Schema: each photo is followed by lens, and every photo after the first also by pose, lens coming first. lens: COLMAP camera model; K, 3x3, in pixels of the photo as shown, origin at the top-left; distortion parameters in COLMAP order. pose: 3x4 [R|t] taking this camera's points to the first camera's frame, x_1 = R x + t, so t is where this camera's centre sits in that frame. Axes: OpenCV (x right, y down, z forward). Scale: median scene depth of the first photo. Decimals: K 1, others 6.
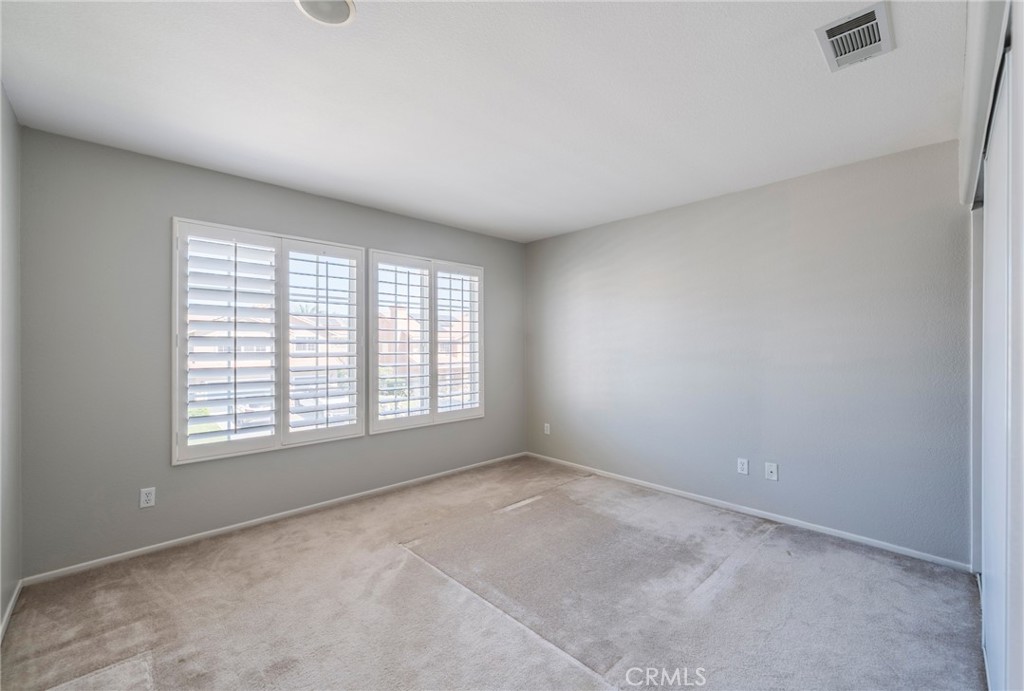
lens RADIAL K [[415.8, 0, 517.9], [0, 415.8, 346.7], [0, 0, 1]] dist [0.000940, -0.001031]
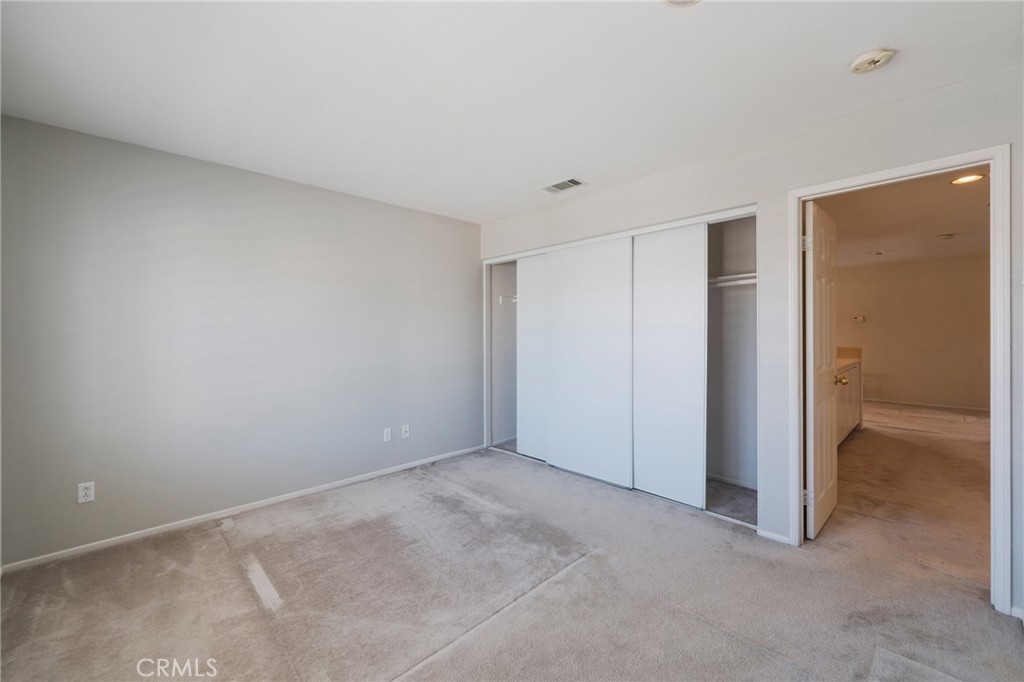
lens RADIAL K [[415.8, 0, 519.0], [0, 415.8, 337.0], [0, 0, 1]] dist [0.000940, -0.001031]
pose [[-0.002324, -0.010333, 0.999944, -0.645842], [0.010846, 0.999888, 0.010357, -0.000810], [-0.999938, 0.010869, -0.002211, 0.622505]]
